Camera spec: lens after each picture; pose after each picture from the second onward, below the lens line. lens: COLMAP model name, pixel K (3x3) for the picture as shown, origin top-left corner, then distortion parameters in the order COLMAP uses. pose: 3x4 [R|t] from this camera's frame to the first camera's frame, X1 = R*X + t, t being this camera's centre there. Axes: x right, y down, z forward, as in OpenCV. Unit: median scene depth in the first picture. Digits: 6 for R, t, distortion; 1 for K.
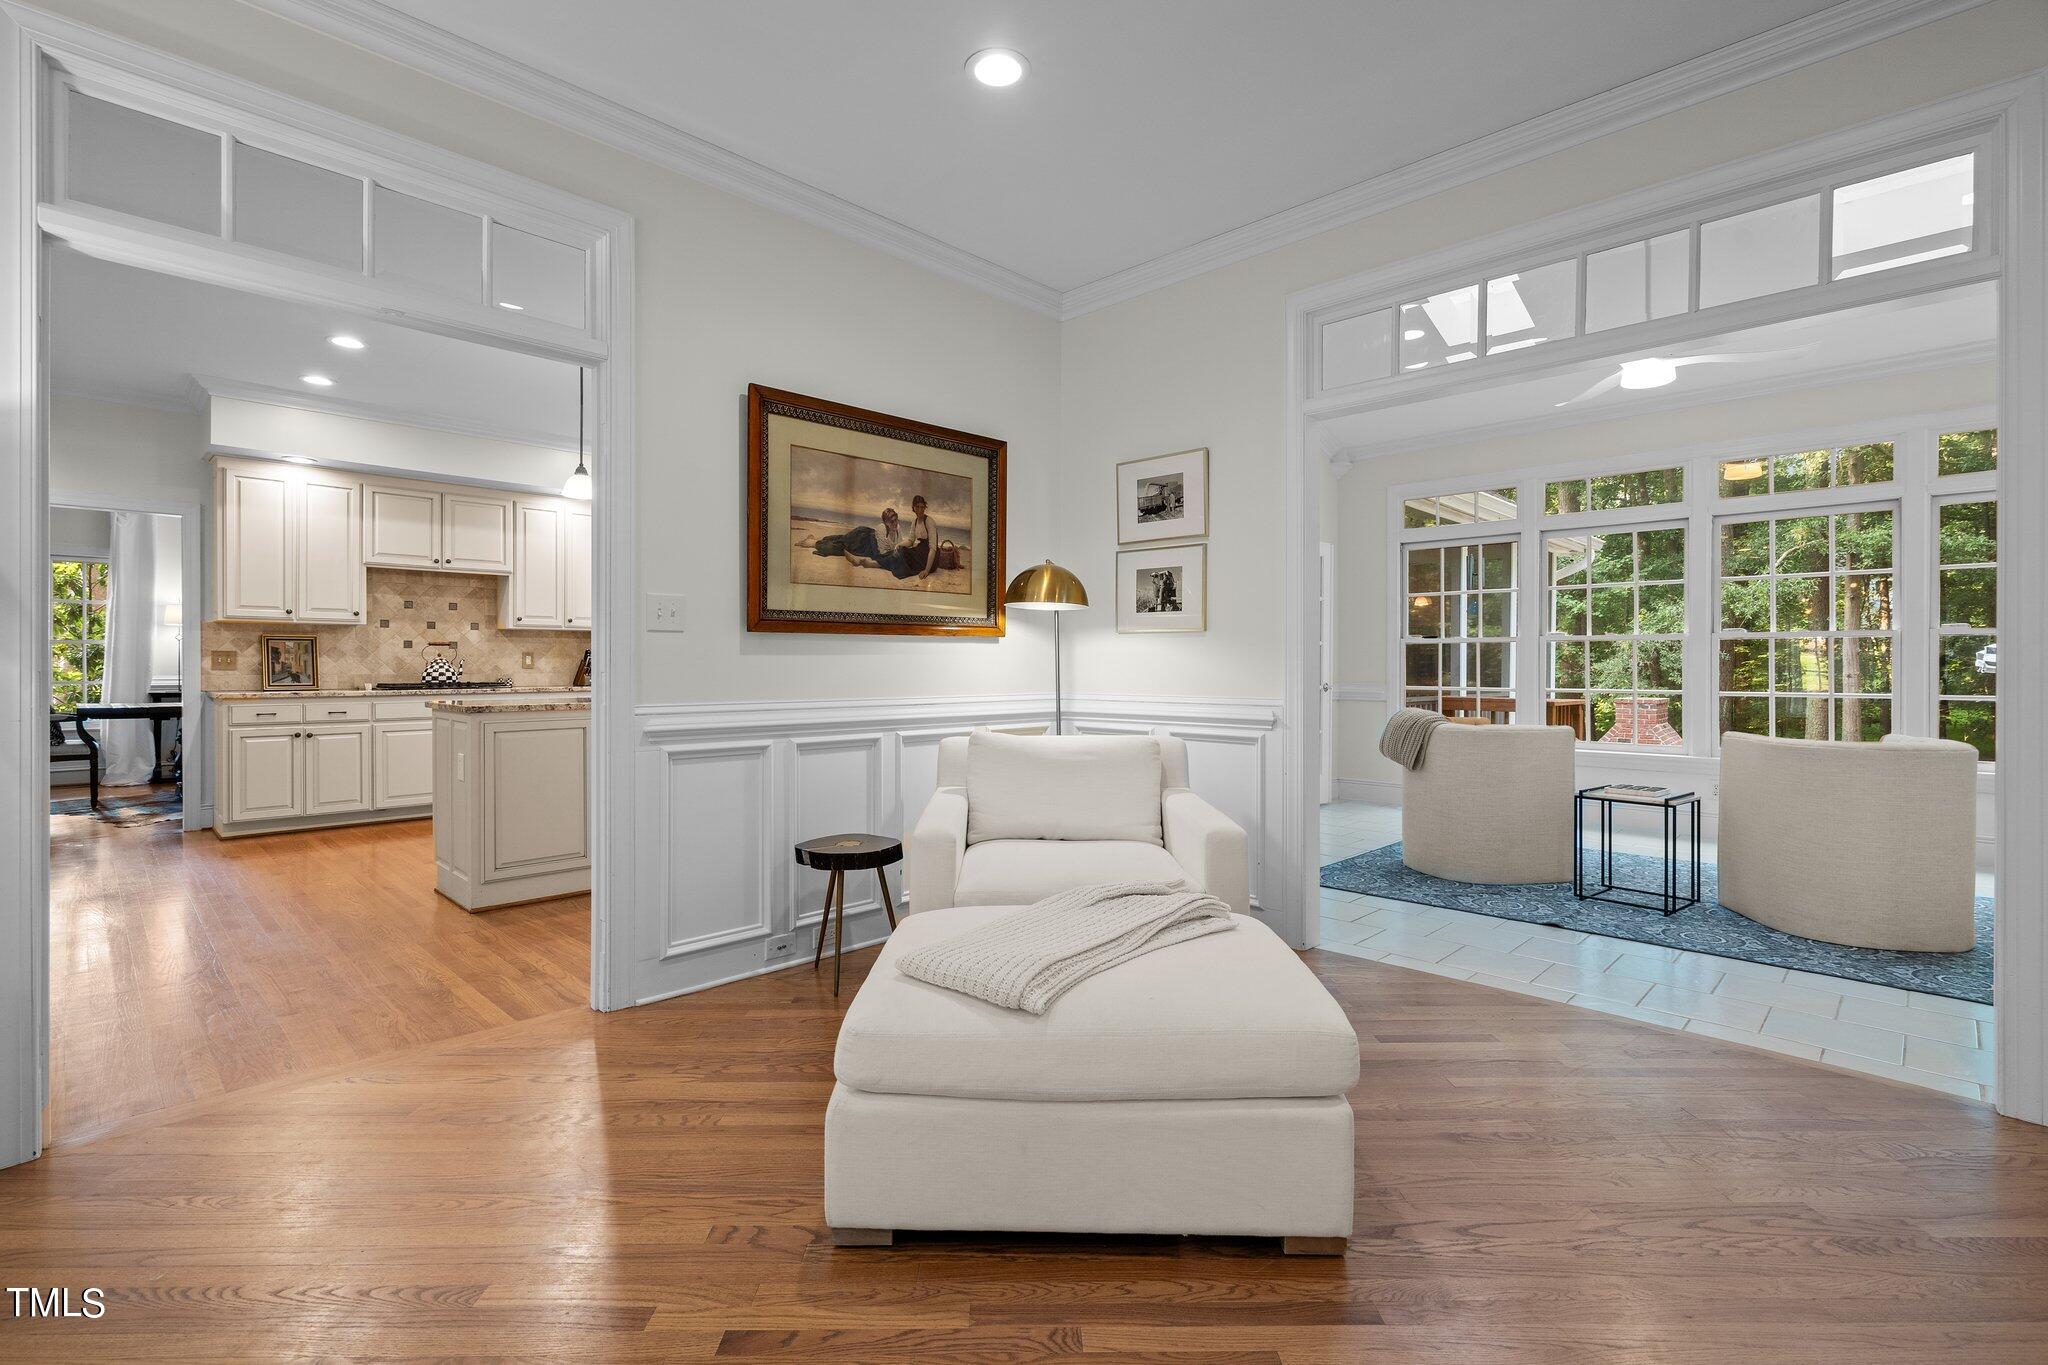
lens RADIAL K [[935.5, 0, 1018.4], [0, 935.5, 662.7], [0, 0, 1]] dist [-0.002088, 0.000058]
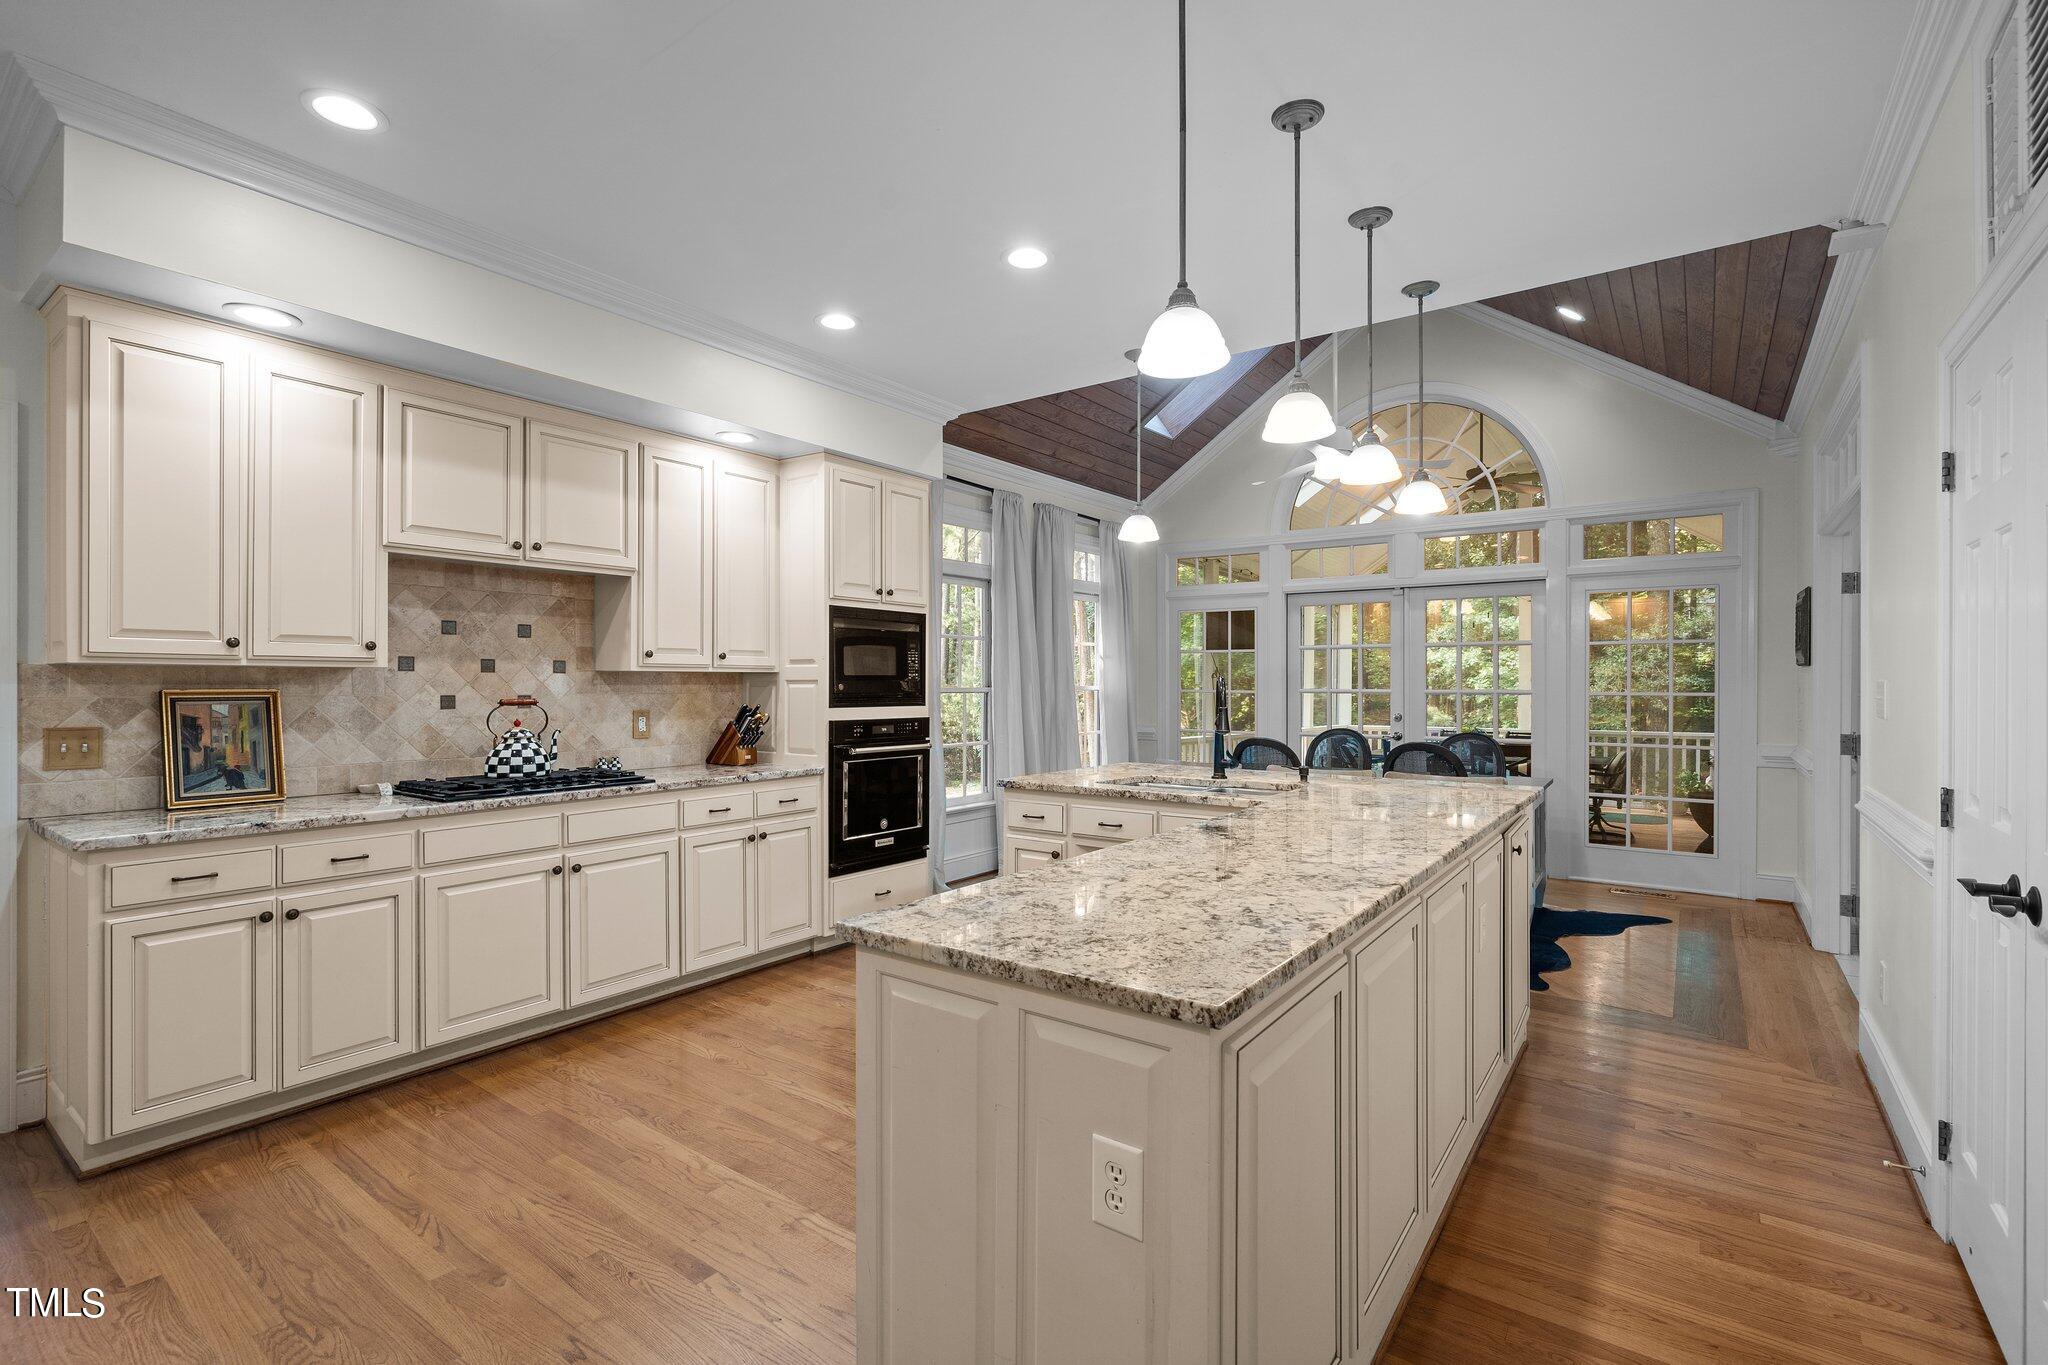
lens RADIAL K [[935.5, 0, 1022.5], [0, 935.5, 676.6], [0, 0, 1]] dist [-0.002088, 0.000058]
pose [[0.989577, -0.001094, 0.144004, -0.430468], [0.002097, 0.999975, -0.006812, -0.031687], [-0.143993, 0.007043, 0.989554, 0.453308]]
